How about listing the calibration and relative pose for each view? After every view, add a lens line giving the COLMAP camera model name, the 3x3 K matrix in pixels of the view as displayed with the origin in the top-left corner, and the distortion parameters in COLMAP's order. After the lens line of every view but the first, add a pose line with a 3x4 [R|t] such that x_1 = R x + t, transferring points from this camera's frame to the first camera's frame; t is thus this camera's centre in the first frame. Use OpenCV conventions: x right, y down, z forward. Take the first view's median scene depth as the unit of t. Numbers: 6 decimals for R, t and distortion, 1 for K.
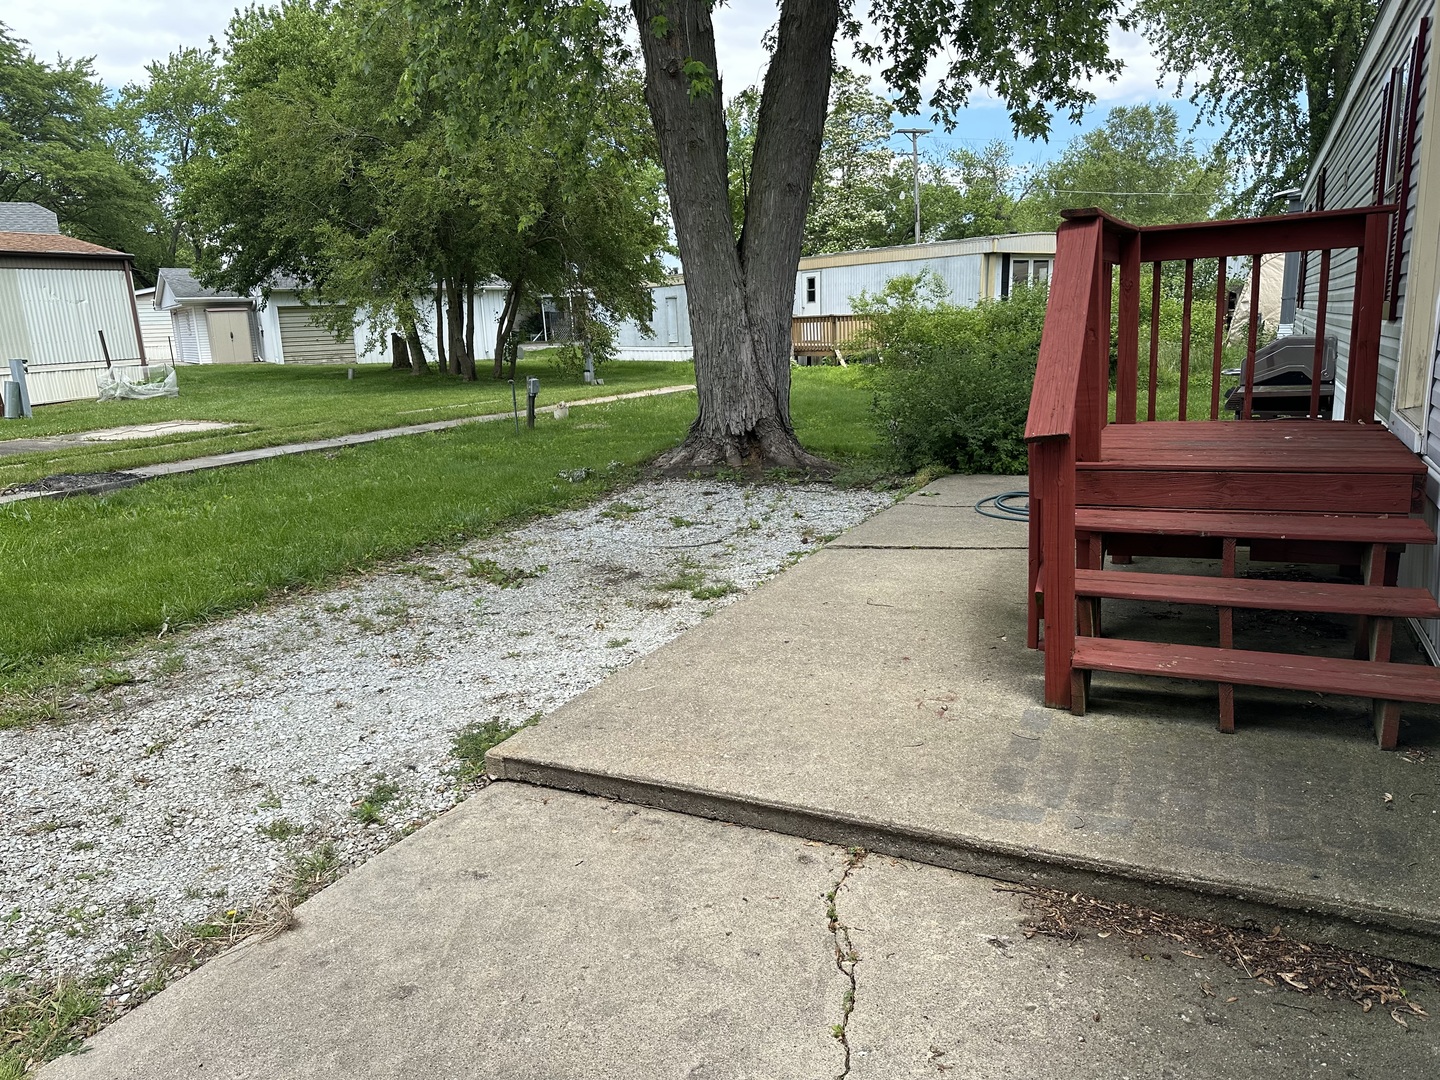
lens RADIAL K [[1005.6, 0, 734.9], [0, 1005.6, 541.1], [0, 0, 1]] dist [0.147866, -0.208898]
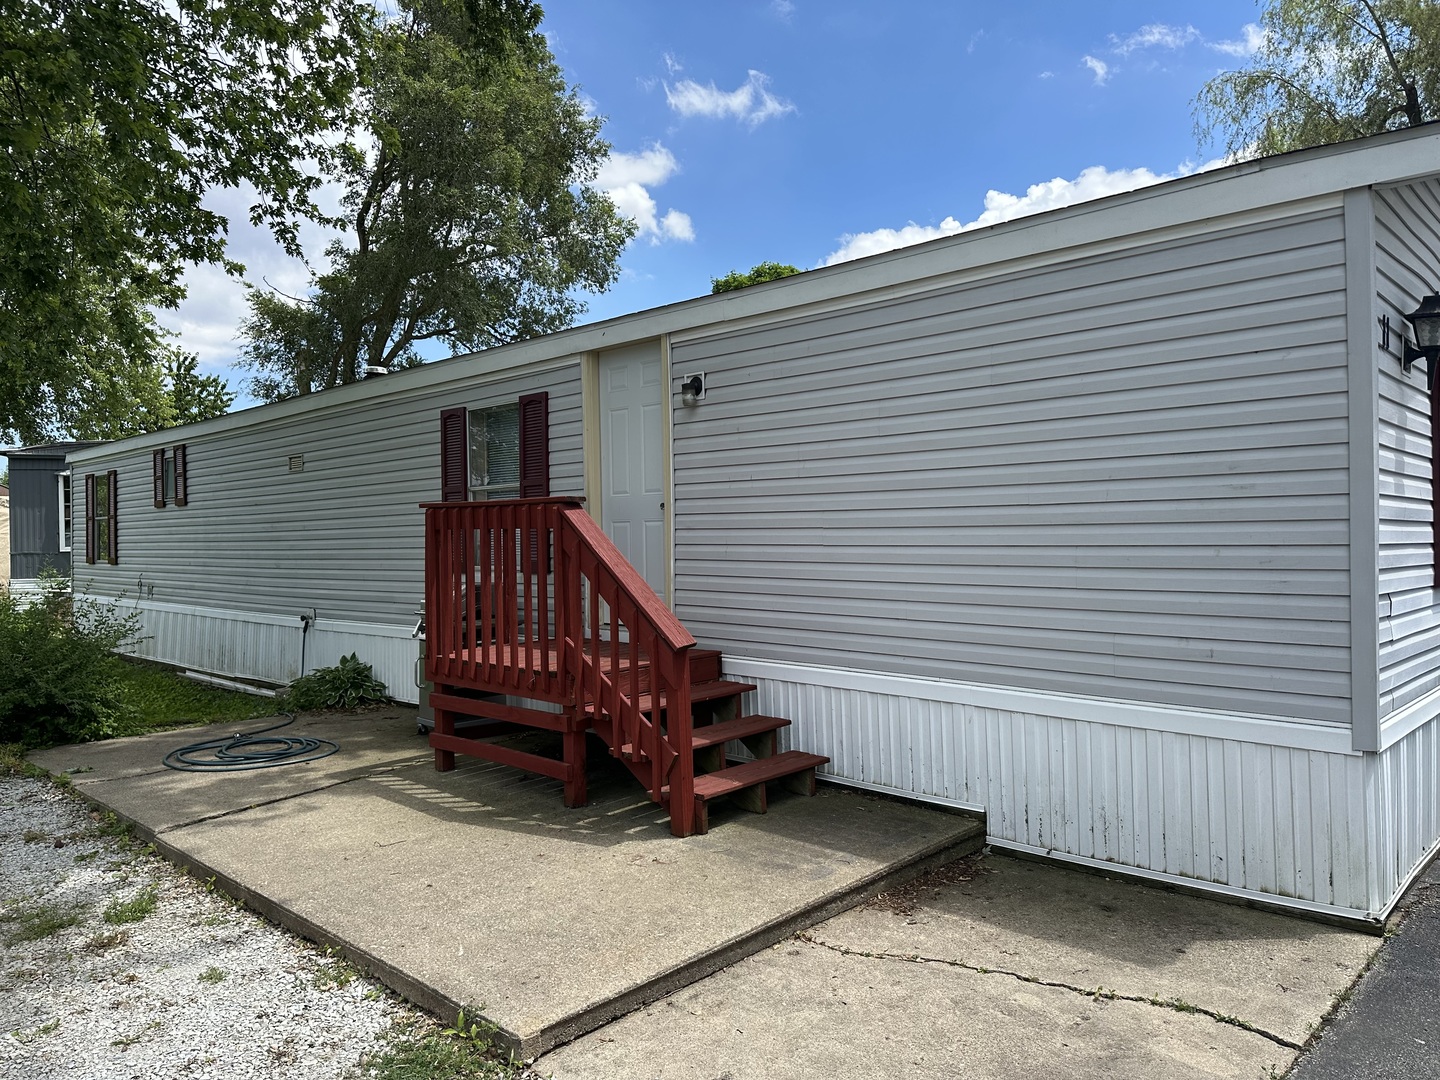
lens RADIAL K [[1005.6, 0, 734.9], [0, 1005.6, 541.1], [0, 0, 1]] dist [0.147866, -0.208898]
pose [[0.286053, 0.031084, 0.957709, -1.118515], [0.201415, 0.975194, -0.091811, -0.102163], [-0.936806, 0.219160, 0.272697, 0.497623]]
